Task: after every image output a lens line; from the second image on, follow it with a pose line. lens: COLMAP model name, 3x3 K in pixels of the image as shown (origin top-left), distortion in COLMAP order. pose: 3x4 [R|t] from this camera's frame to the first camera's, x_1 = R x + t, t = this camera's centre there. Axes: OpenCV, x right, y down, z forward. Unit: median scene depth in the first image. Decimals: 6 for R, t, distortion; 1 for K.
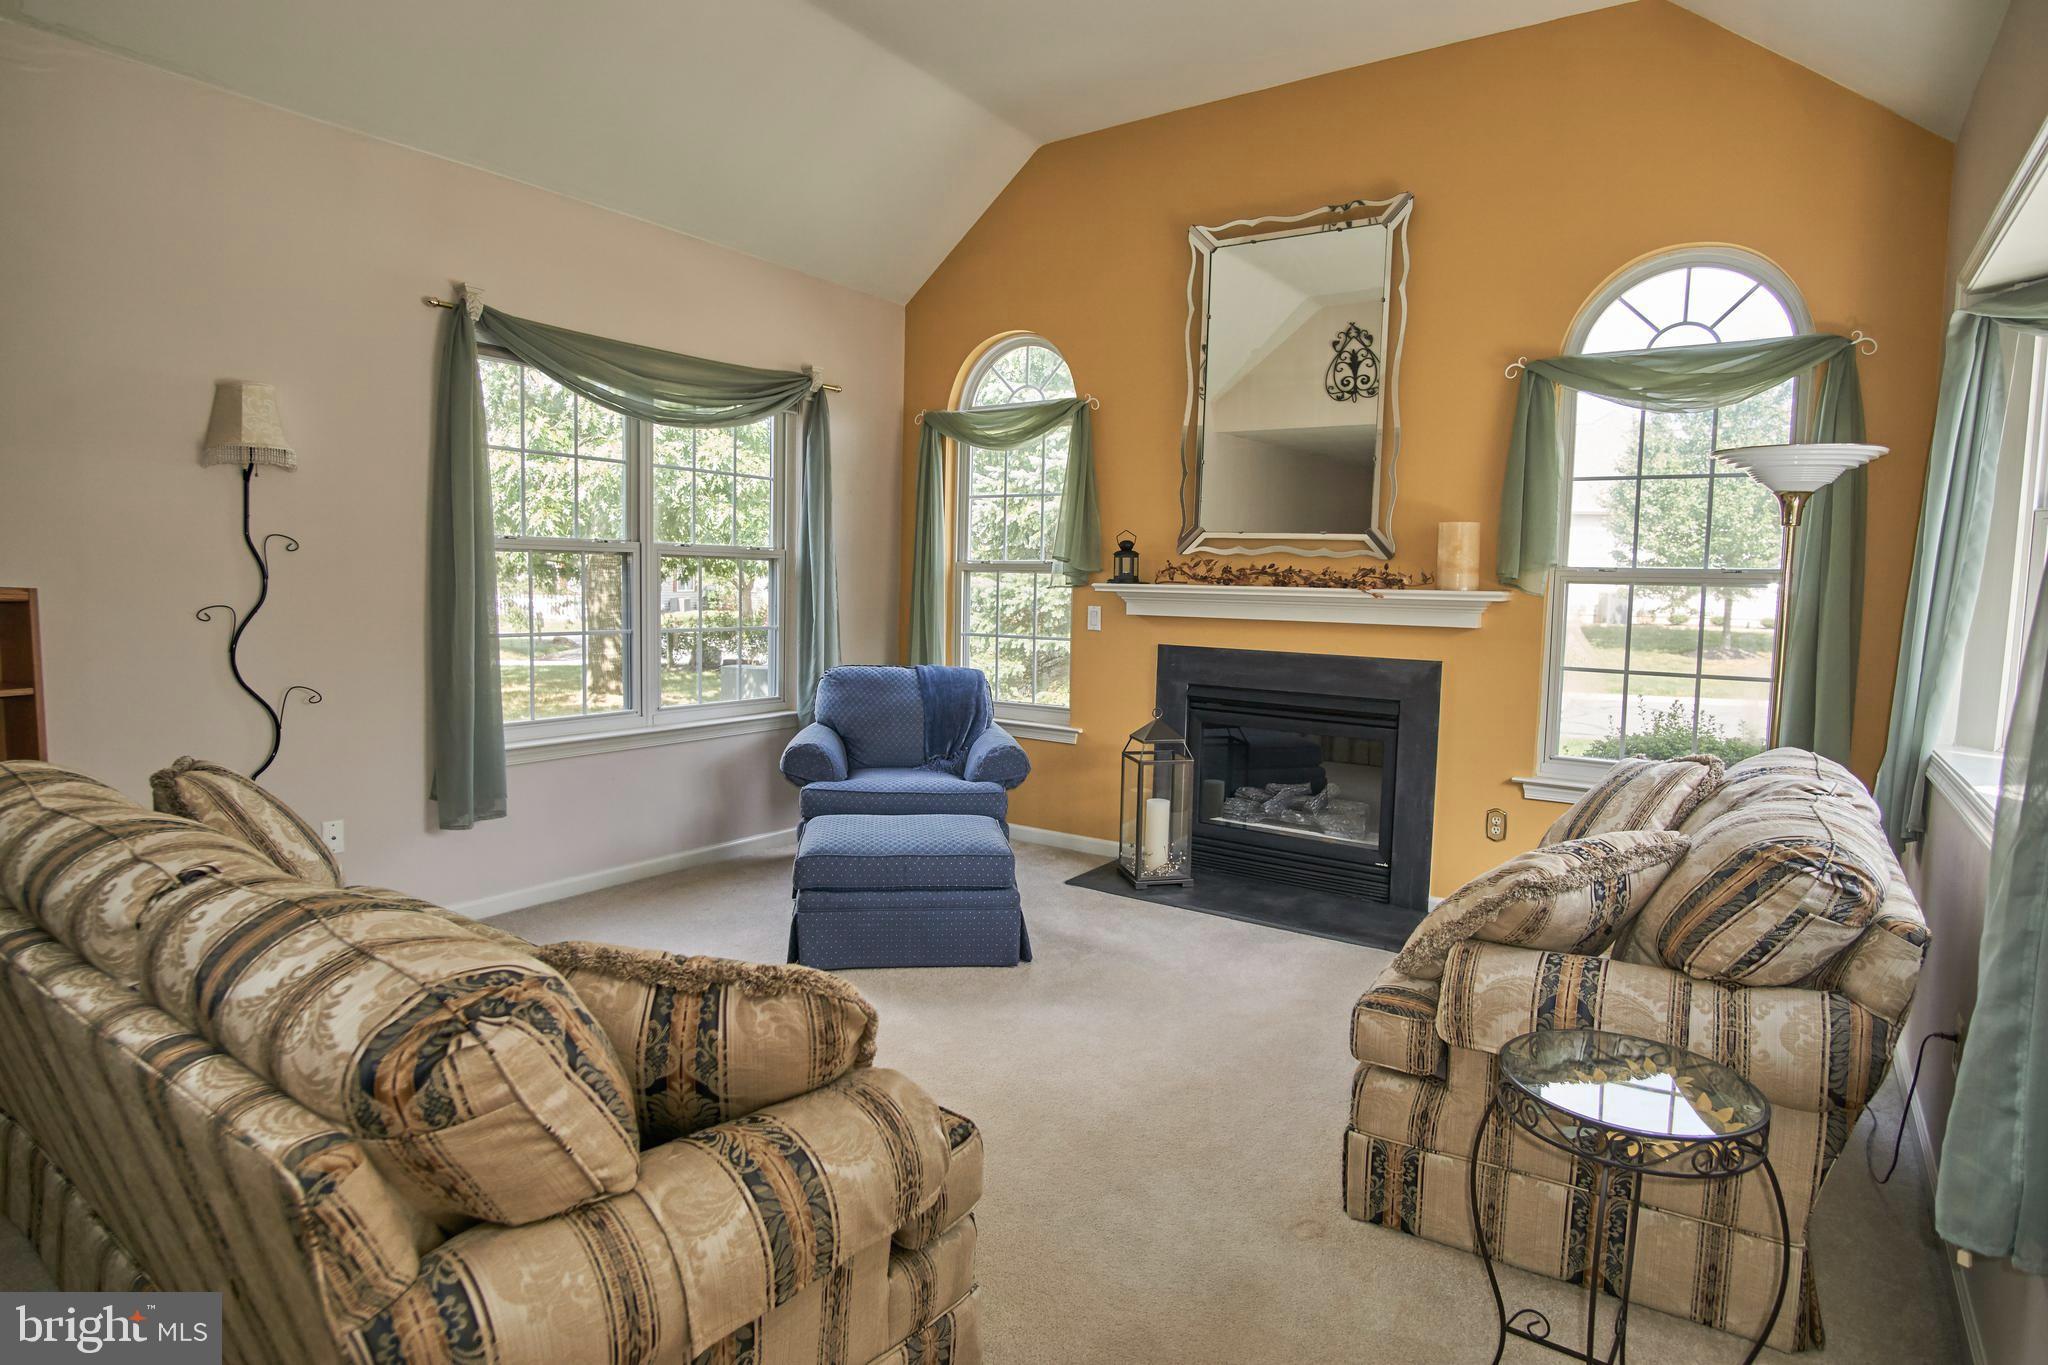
lens RADIAL K [[1147.4, 0, 972.4], [0, 1147.4, 662.4], [0, 0, 1]] dist [-0.002087, -0.000203]
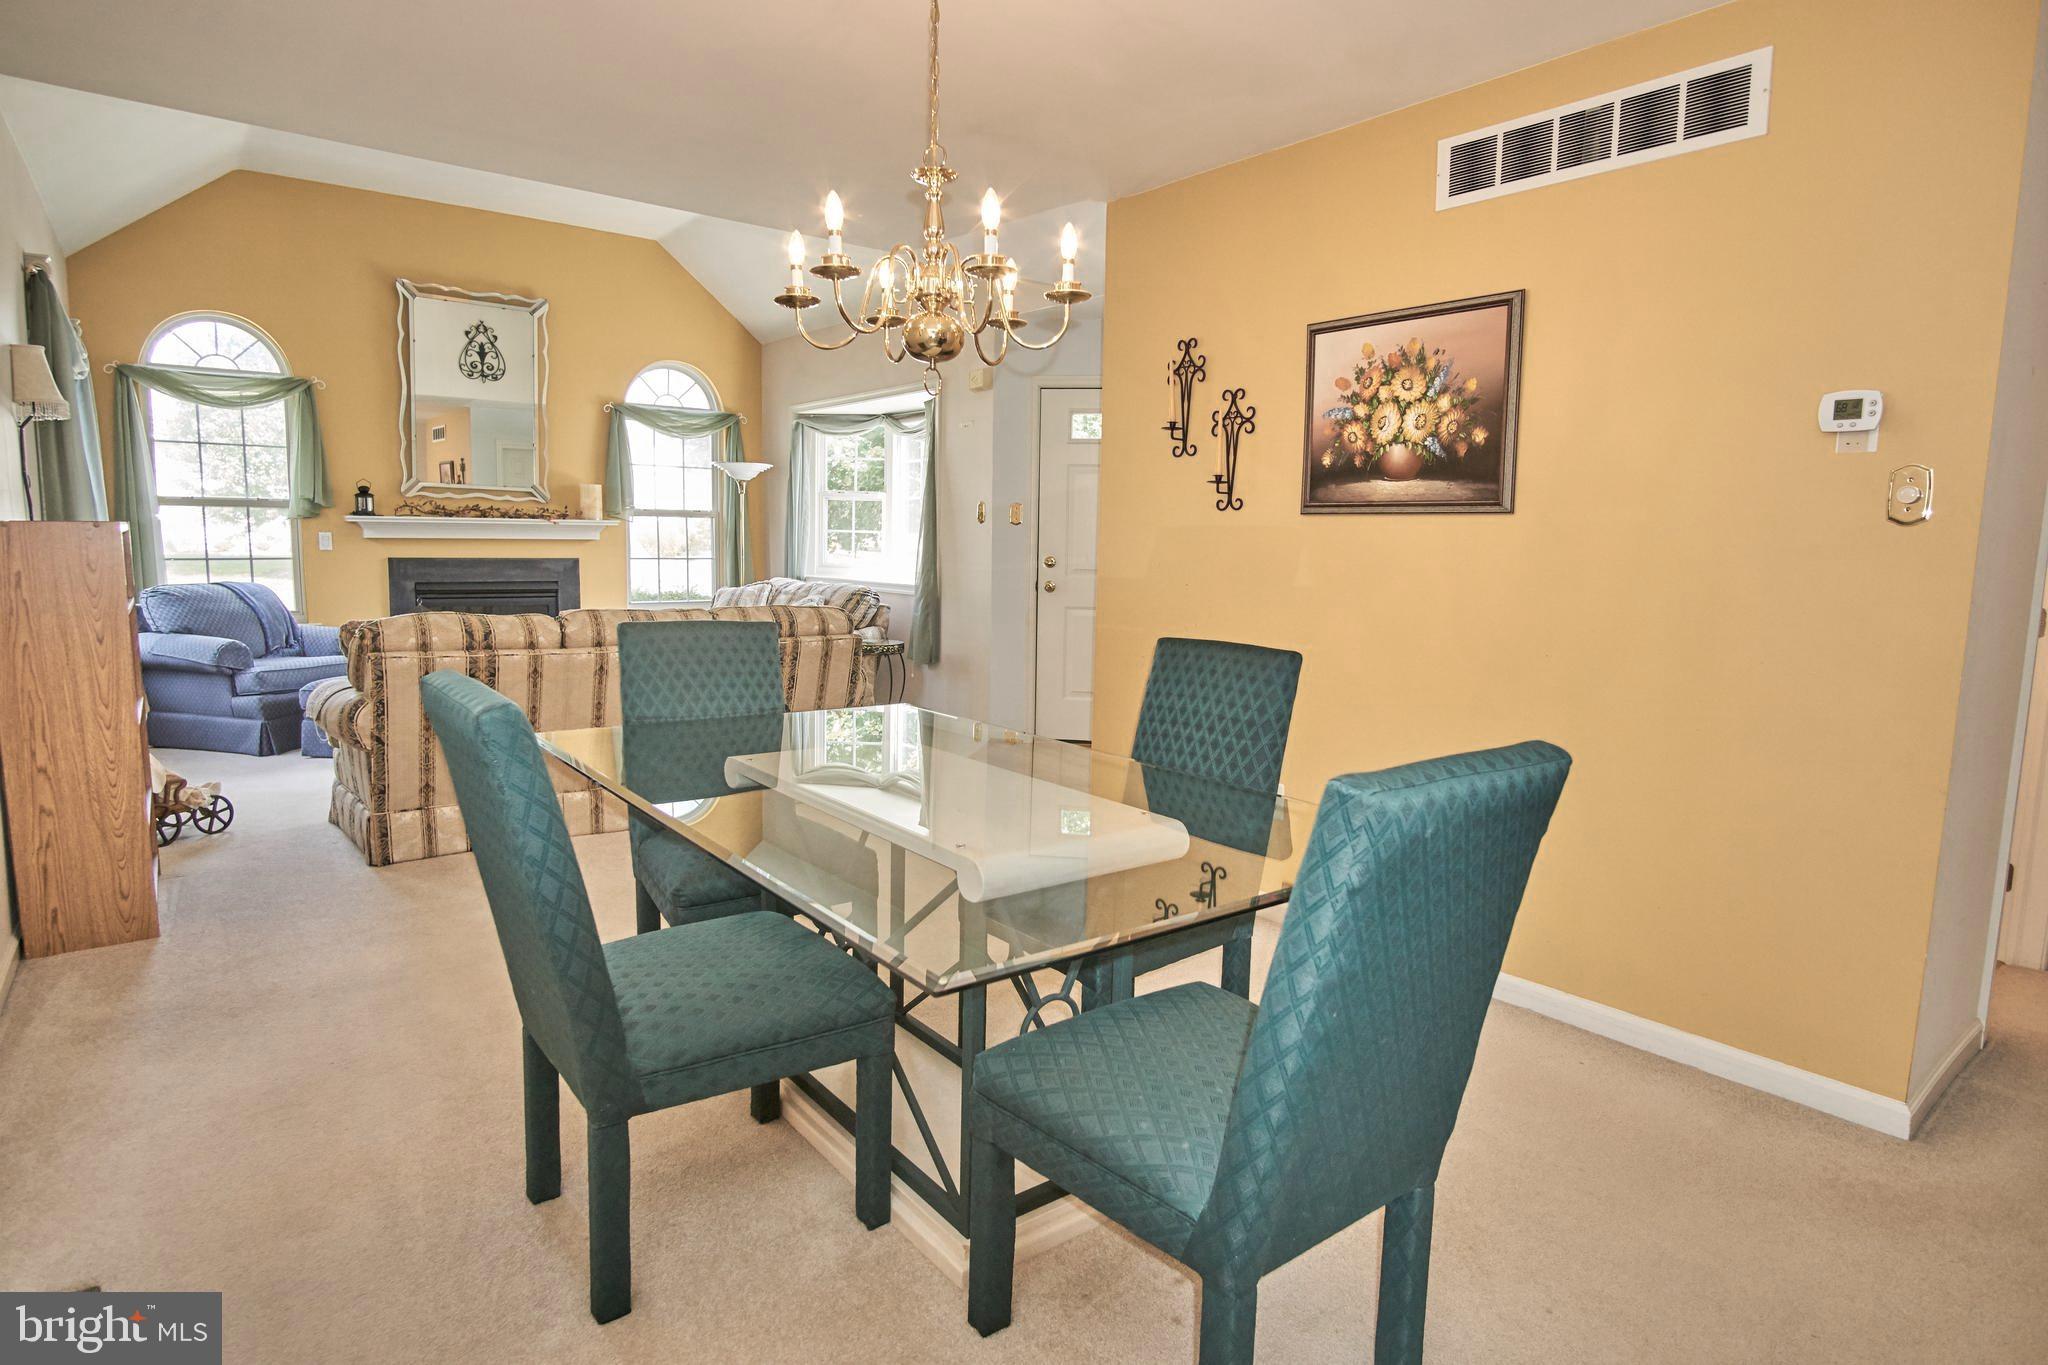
lens RADIAL K [[1097.7, 0, 1019.9], [0, 1097.7, 667.0], [0, 0, 1]] dist [-0.034679, 0.010792]
pose [[0.278368, -0.119409, 0.953023, -1.006410], [0.066382, 0.992261, 0.104936, 0.032686], [-0.958178, 0.034053, 0.284140, -0.172899]]
